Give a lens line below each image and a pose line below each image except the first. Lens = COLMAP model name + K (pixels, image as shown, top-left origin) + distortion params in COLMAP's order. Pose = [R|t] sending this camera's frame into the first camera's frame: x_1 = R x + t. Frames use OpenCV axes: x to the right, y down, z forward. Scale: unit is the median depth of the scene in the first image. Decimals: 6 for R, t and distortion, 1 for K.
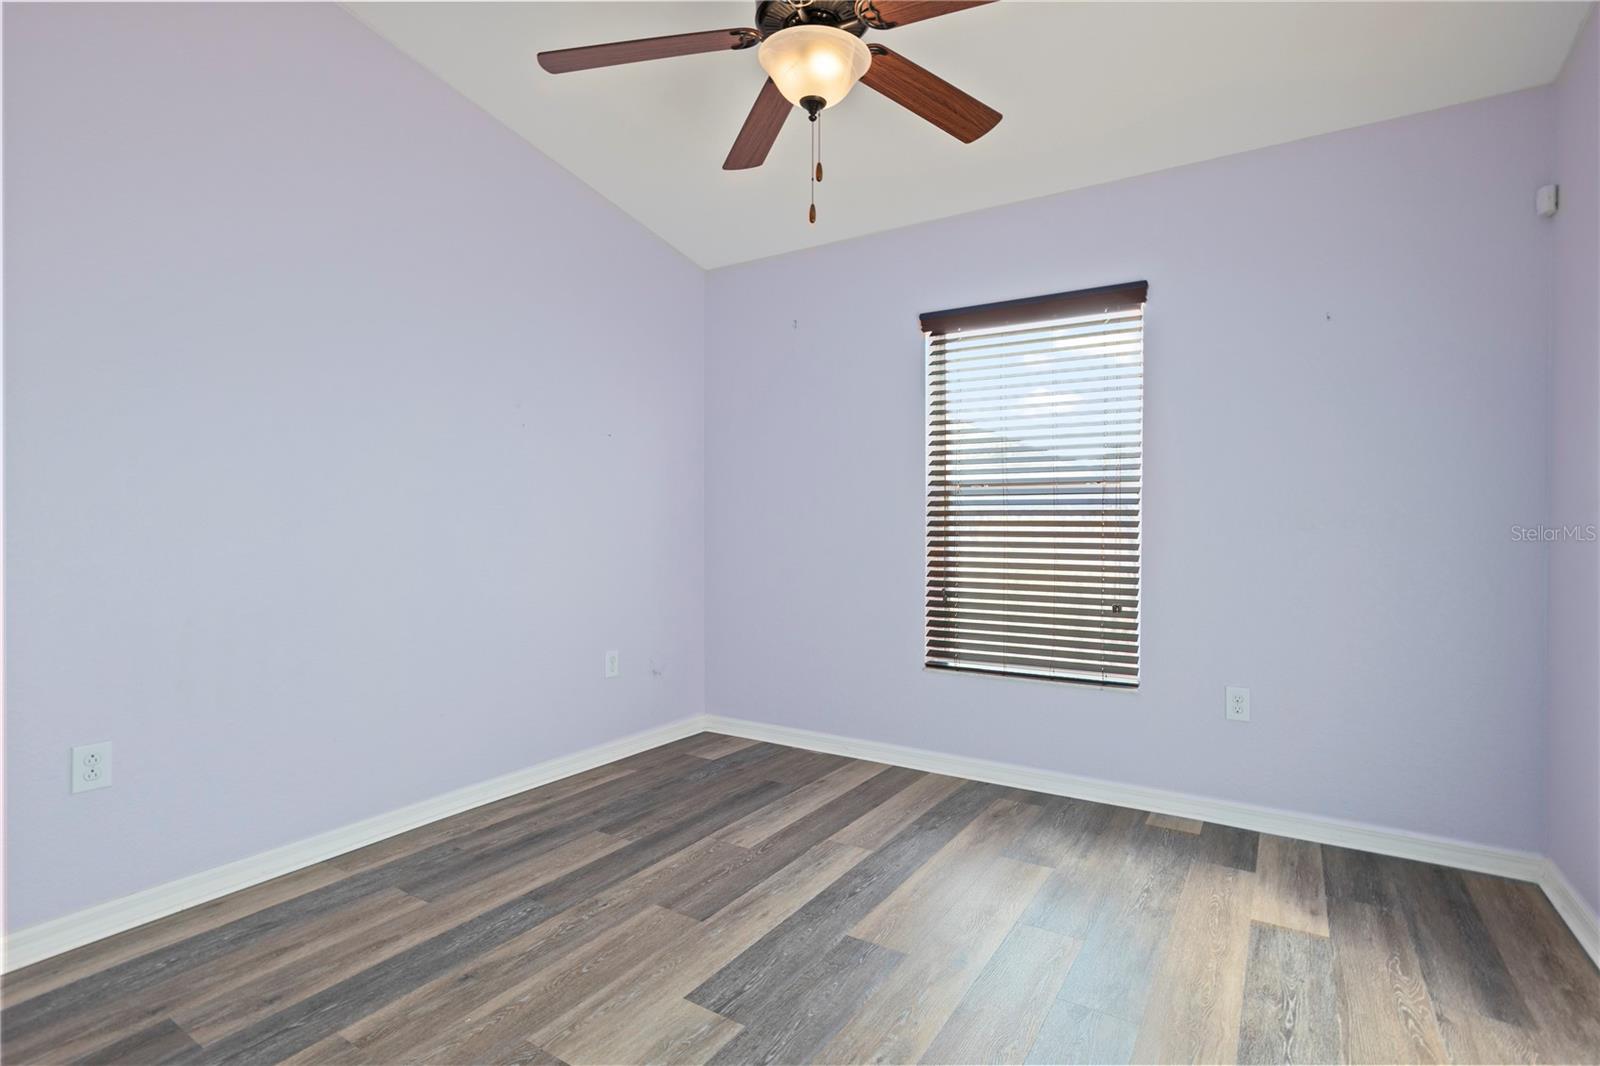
lens RADIAL K [[775.2, 0, 804.4], [0, 775.2, 525.3], [0, 0, 1]] dist [-0.053566, 0.031324]
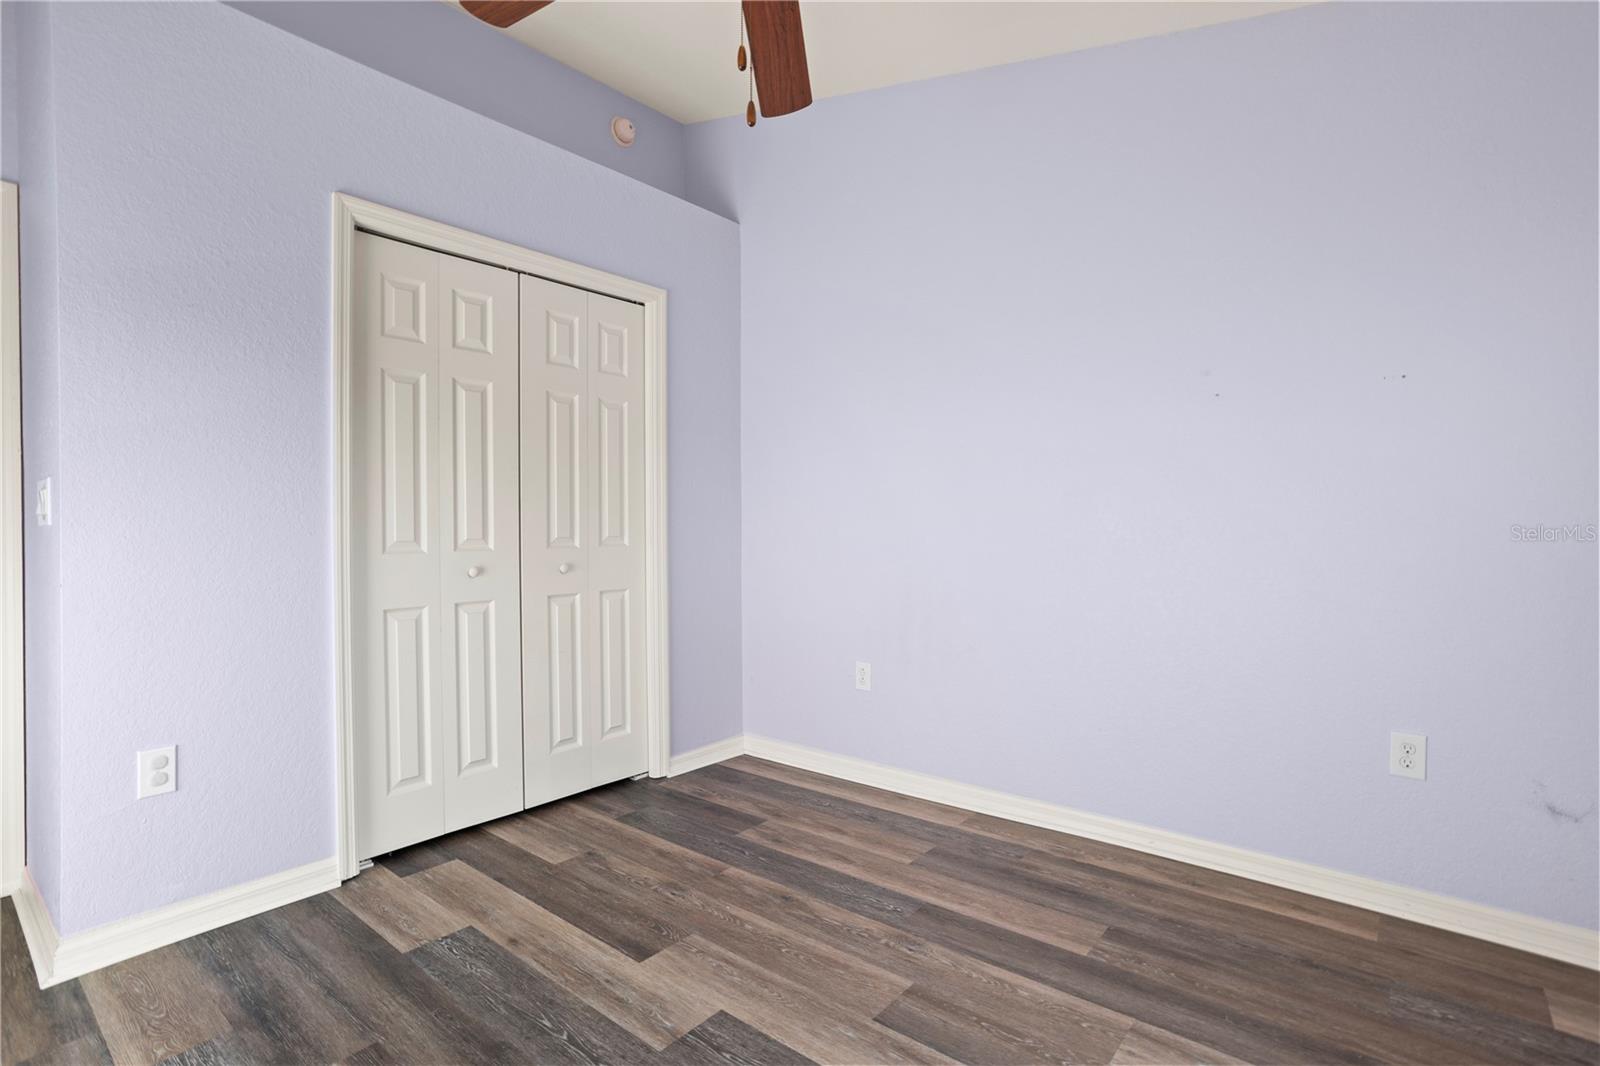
lens RADIAL K [[775.2, 0, 804.4], [0, 775.2, 525.3], [0, 0, 1]] dist [-0.053566, 0.031324]
pose [[-0.127430, 0.000479, -0.991847, 0.619951], [0.003894, 0.999992, -0.000017, -0.002318], [0.991840, -0.003864, -0.127431, 0.954994]]
